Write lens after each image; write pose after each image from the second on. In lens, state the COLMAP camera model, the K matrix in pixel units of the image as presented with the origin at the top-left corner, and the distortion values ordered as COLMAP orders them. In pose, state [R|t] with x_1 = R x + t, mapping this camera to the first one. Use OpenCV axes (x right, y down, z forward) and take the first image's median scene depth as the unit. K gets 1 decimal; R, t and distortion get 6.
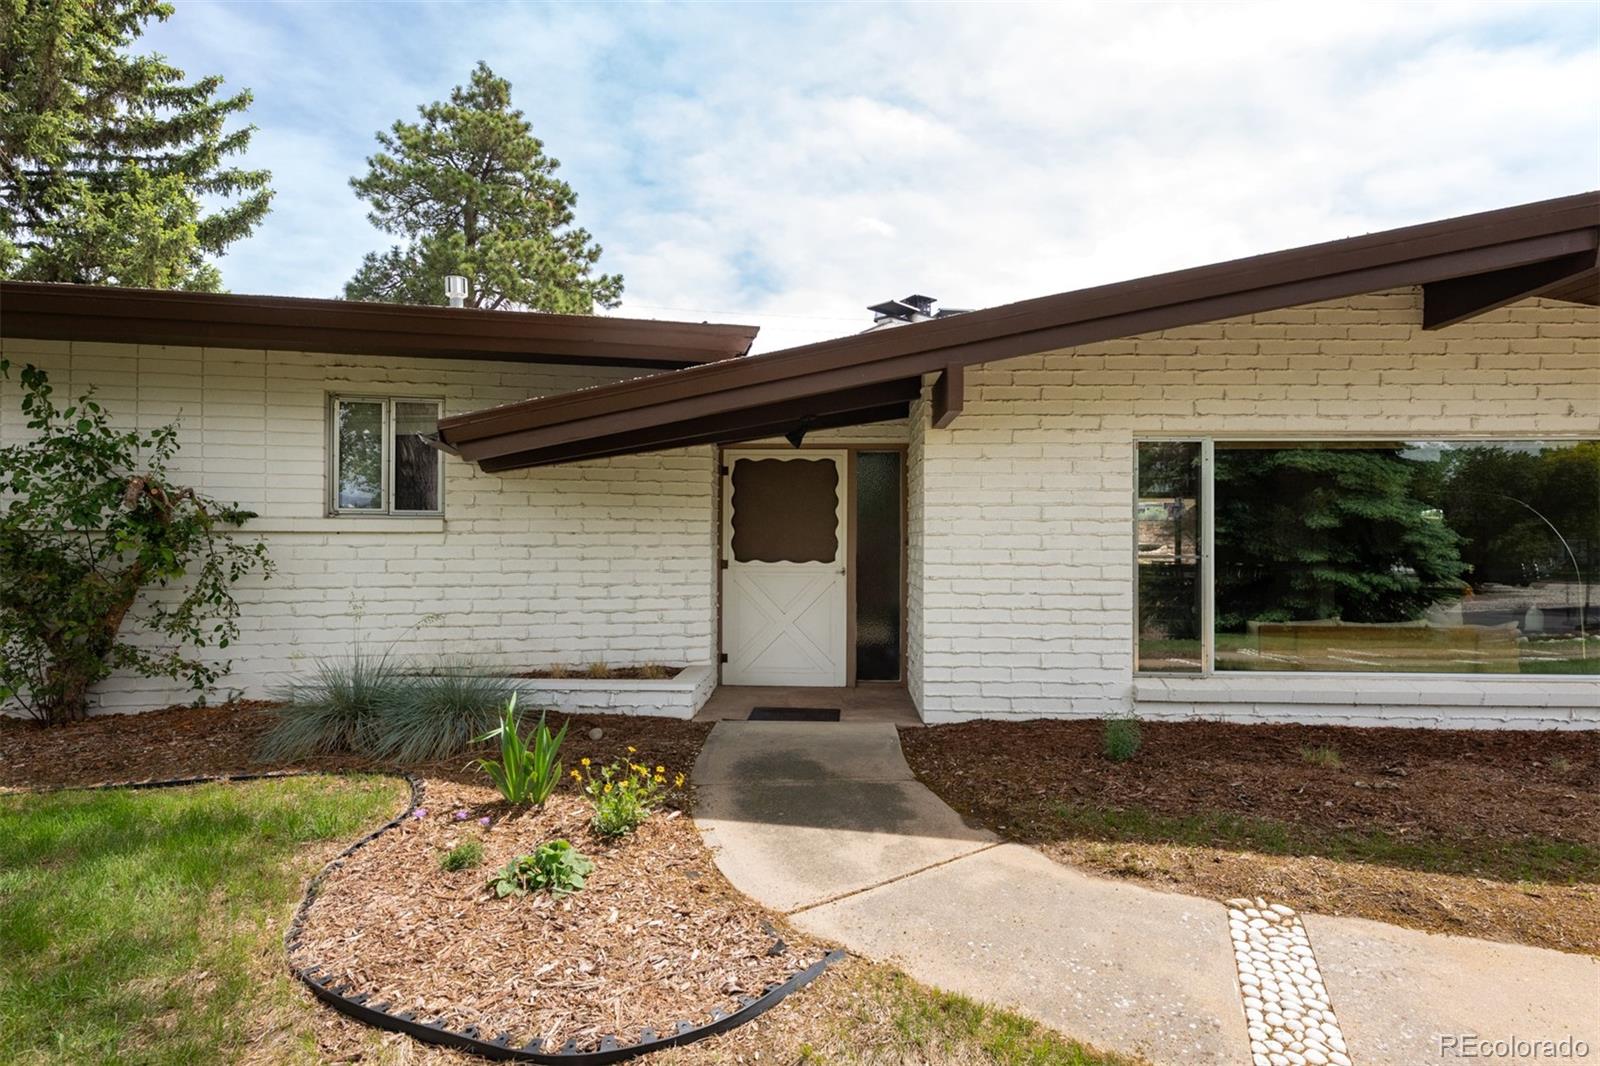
lens RADIAL K [[794.0, 0, 777.5], [0, 794.0, 538.2], [0, 0, 1]] dist [0.000326, -0.000159]
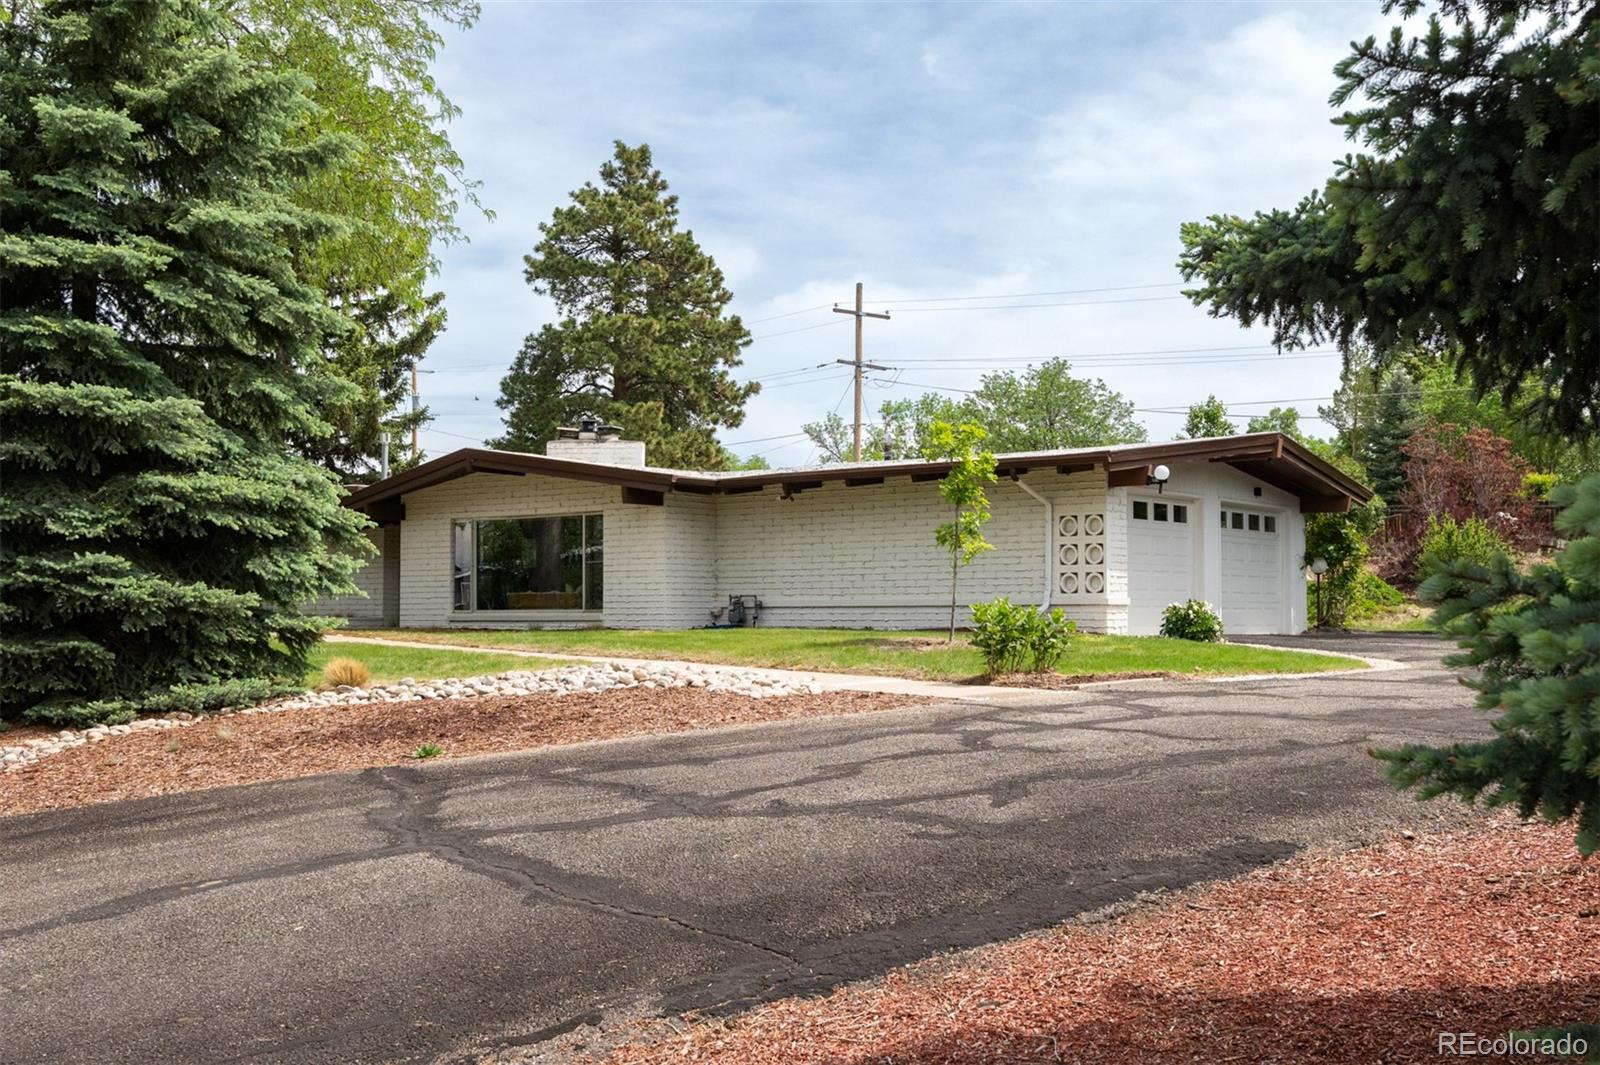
lens RADIAL K [[1761.8, 0, 800.0], [0, 1761.8, 532.5], [0, 0, 1]] dist [-0.025328, 0.005230]
pose [[0.811395, -0.032717, -0.583582, 1.588551], [0.003212, 0.998667, -0.051521, 0.071406], [0.584490, 0.039929, 0.810418, -1.012739]]
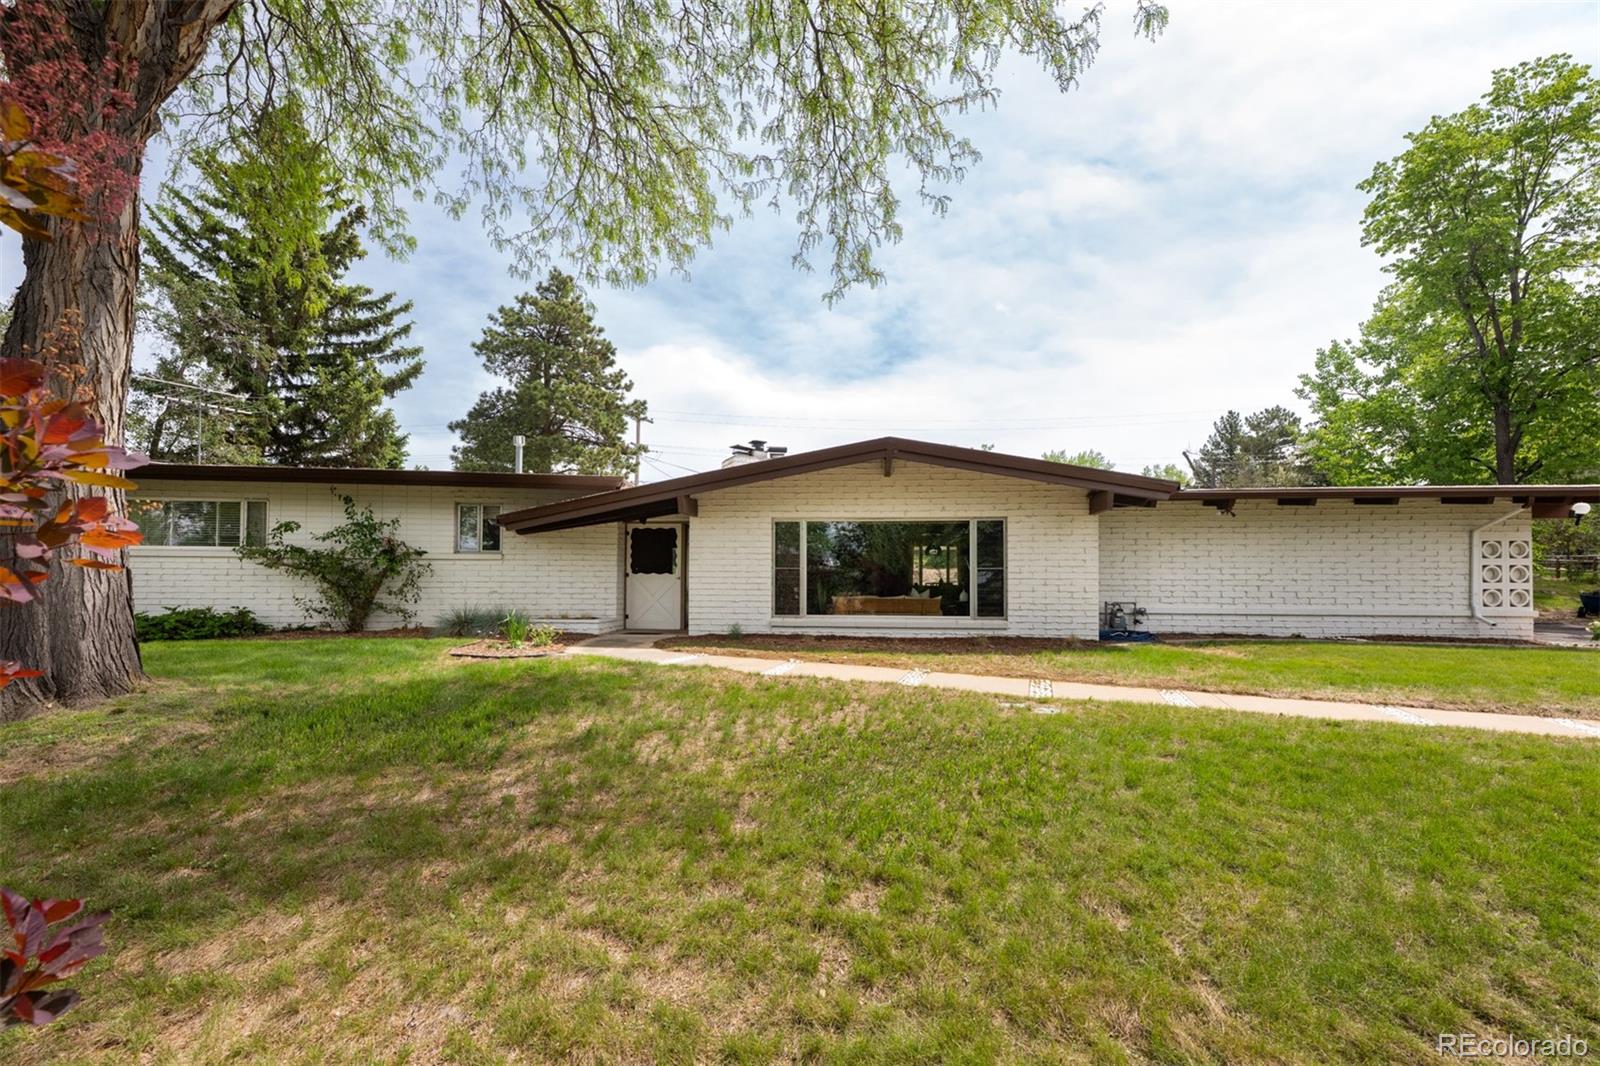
lens RADIAL K [[661.9, 0, 793.7], [0, 661.9, 574.4], [0, 0, 1]] dist [-0.001519, -0.000141]
pose [[0.999038, 0.000302, -0.043852, 0.201499], [-0.000783, 0.999940, -0.010953, 0.021521], [0.043846, 0.010977, 0.998978, -0.353217]]
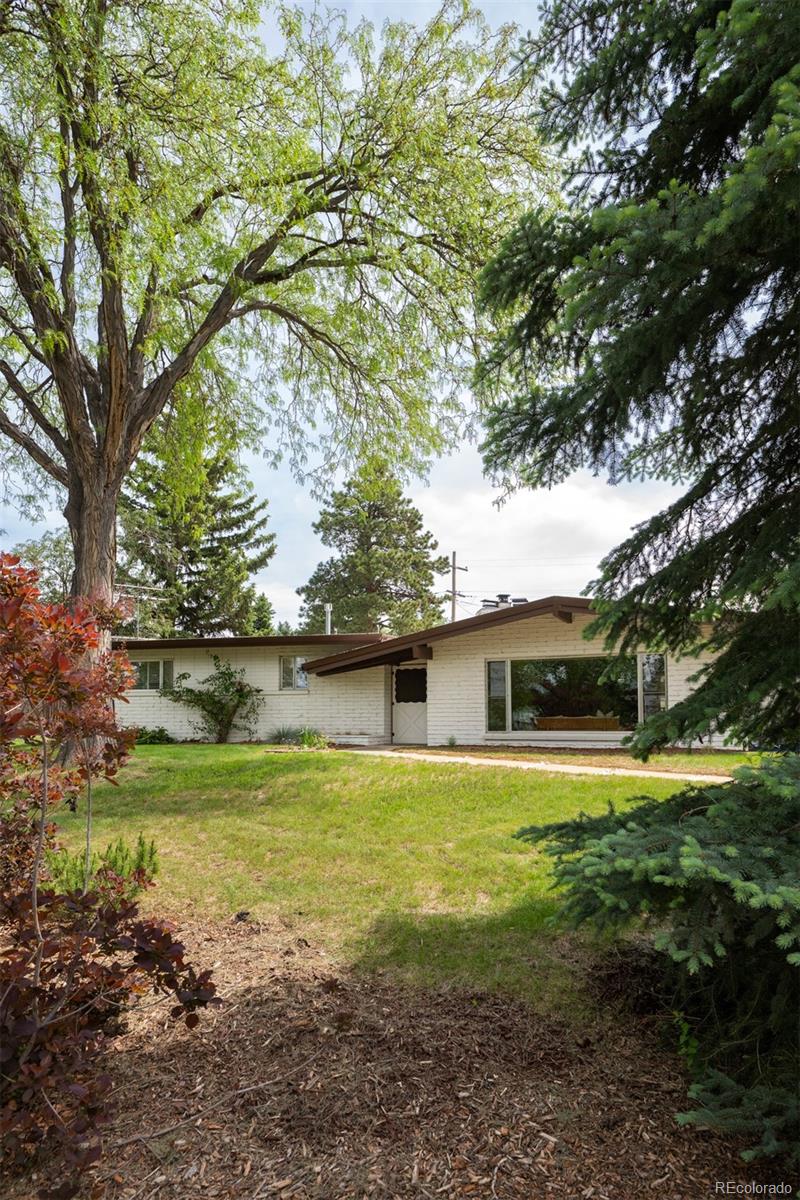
lens RADIAL K [[670.8, 0, 416.9], [0, 670.8, 704.3], [0, 0, 1]] dist [0.000995, 0.000181]
pose [[0.928677, -0.015553, -0.370564, 0.405807], [0.008451, 0.999748, -0.020783, 0.037271], [0.370794, 0.016169, 0.928575, -0.568183]]
